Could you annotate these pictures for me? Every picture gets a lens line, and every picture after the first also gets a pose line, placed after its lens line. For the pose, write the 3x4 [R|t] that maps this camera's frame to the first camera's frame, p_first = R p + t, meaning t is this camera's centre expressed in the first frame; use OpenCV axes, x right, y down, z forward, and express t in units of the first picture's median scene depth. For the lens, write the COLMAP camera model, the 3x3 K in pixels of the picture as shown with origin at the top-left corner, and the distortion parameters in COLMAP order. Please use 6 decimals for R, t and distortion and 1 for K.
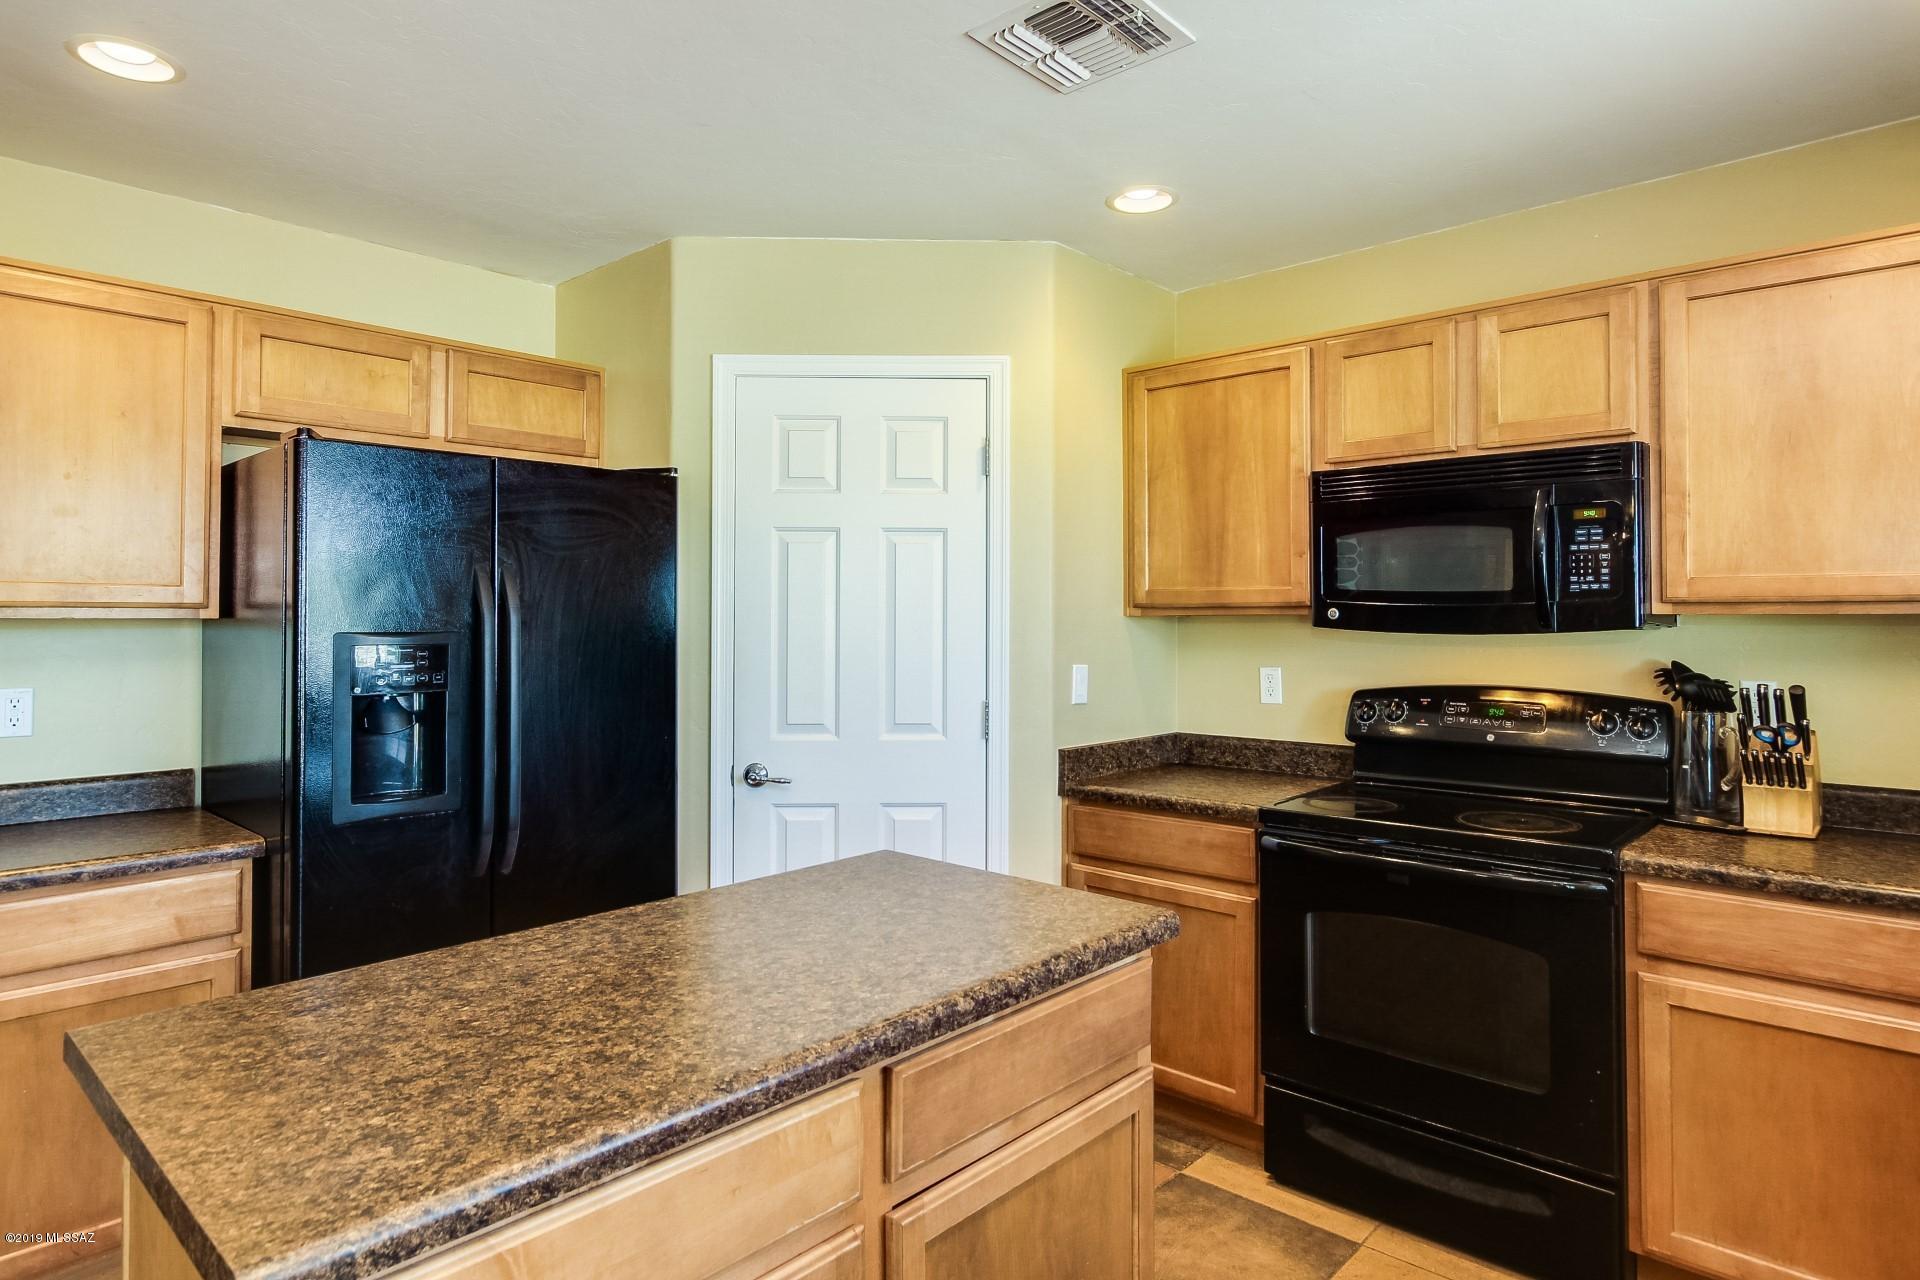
lens RADIAL K [[1087.0, 0, 957.0], [0, 1087.0, 608.6], [0, 0, 1]] dist [-0.002770, 0.000626]
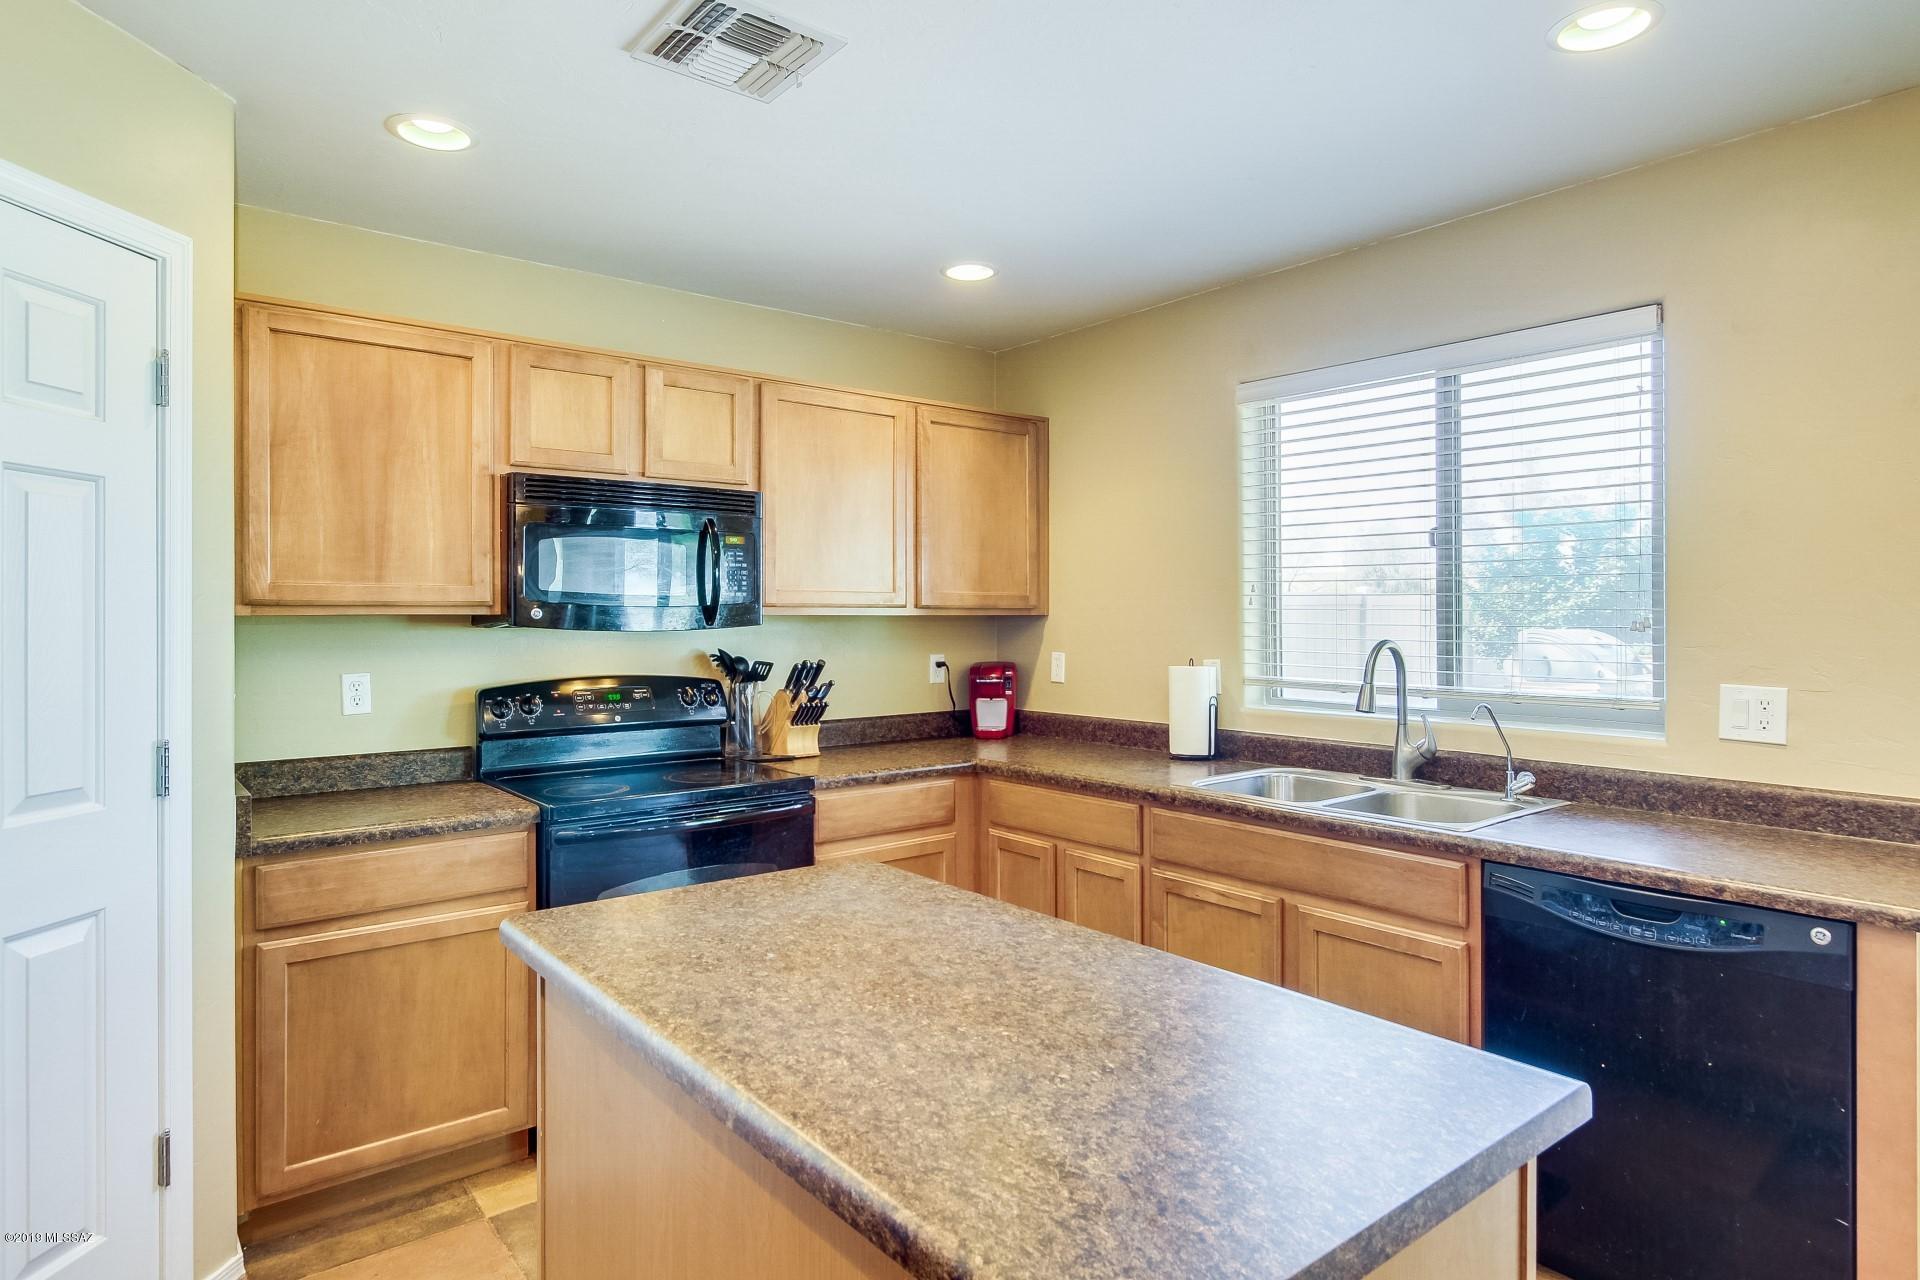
lens RADIAL K [[1071.6, 0, 960.0], [0, 1071.6, 640.0], [0, 0, 1]] dist [-0.014845, 0.000126]
pose [[0.149051, -0.019524, 0.988637, -0.663084], [-0.005021, 0.999777, 0.020501, 0.007439], [-0.988817, -0.008019, 0.148919, 0.498335]]
